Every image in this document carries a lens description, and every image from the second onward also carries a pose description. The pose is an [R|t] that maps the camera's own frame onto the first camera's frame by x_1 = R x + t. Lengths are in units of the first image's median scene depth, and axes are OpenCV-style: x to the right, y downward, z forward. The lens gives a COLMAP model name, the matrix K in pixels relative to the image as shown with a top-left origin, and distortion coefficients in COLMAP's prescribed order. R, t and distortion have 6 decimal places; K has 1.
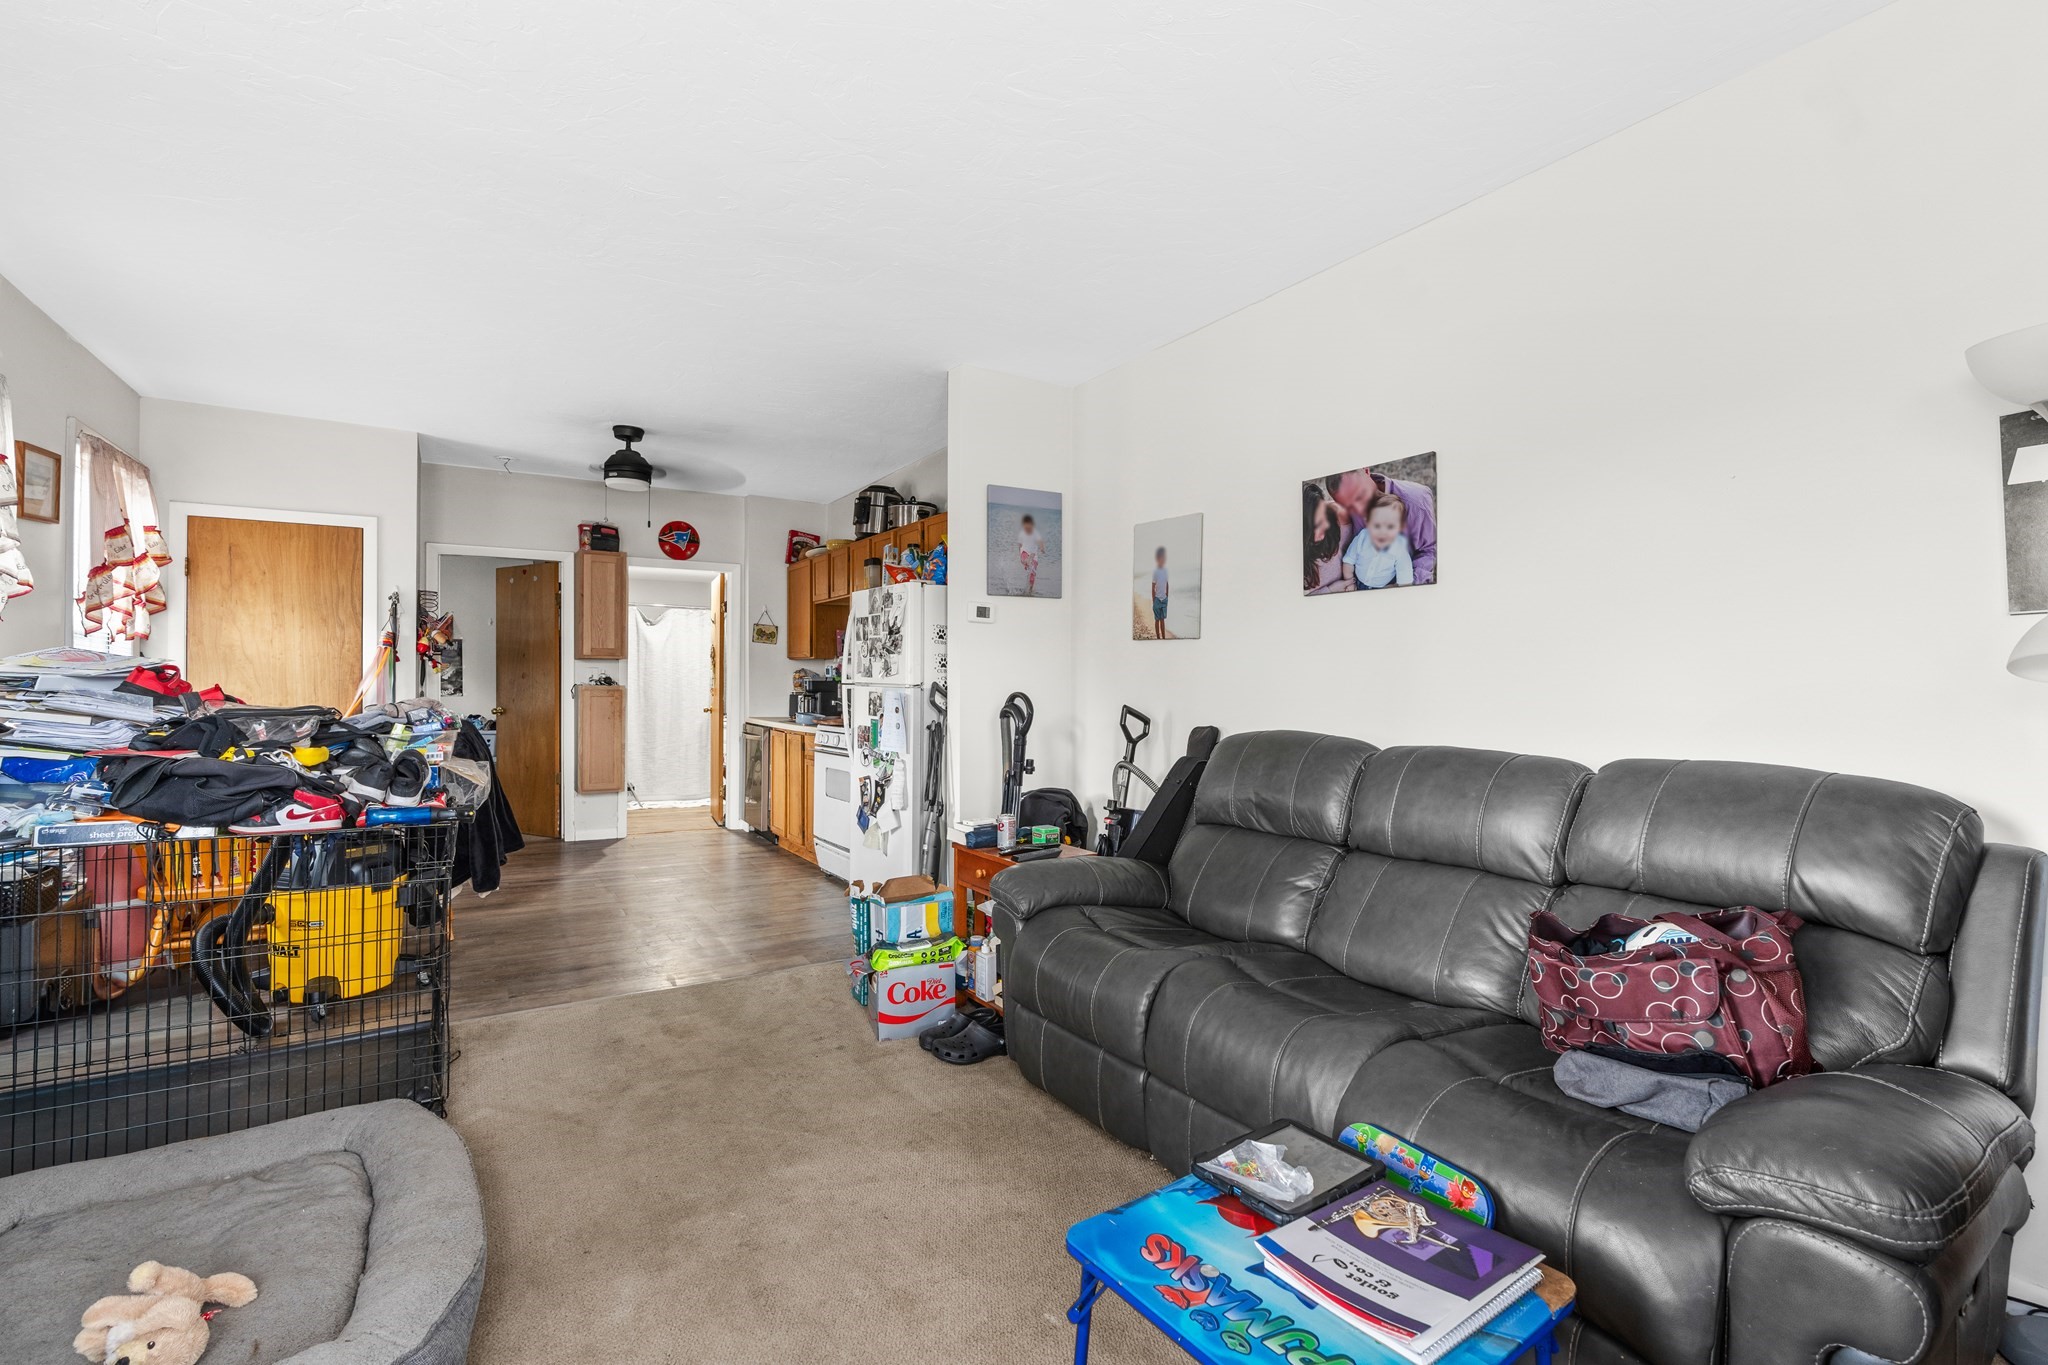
lens RADIAL K [[920.8, 0, 1038.1], [0, 920.8, 671.7], [0, 0, 1]] dist [-0.003910, 0.001686]
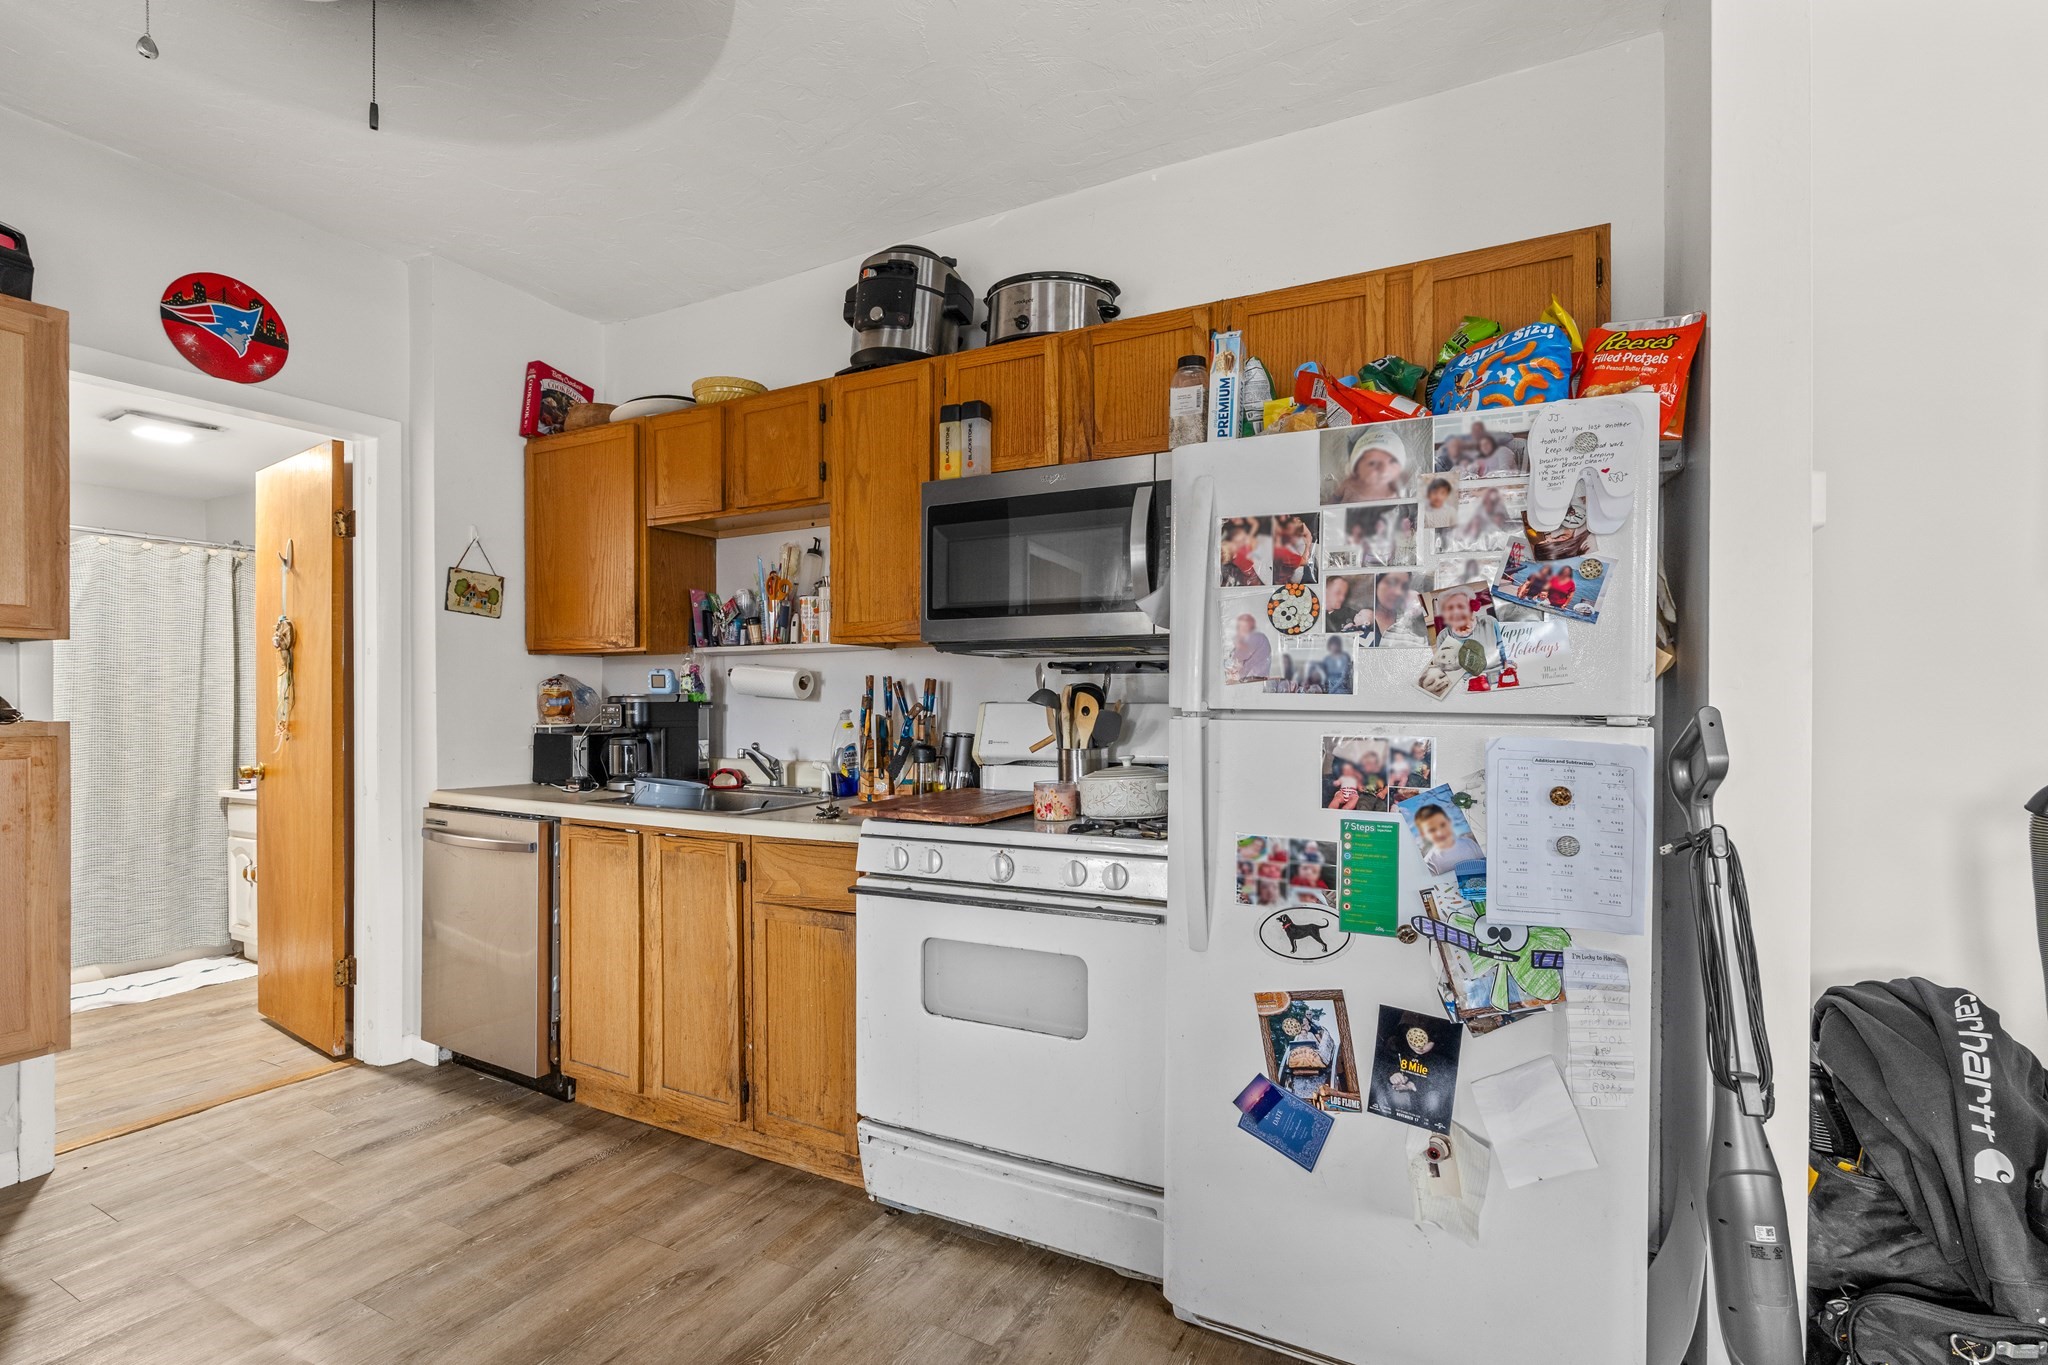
lens RADIAL K [[920.8, 0, 1012.6], [0, 920.8, 695.3], [0, 0, 1]] dist [-0.003910, 0.001686]
pose [[0.865774, -0.007579, 0.500379, -0.303621], [0.001840, 0.999927, 0.011962, 0.001606], [-0.500433, -0.009436, 0.865724, 0.521984]]
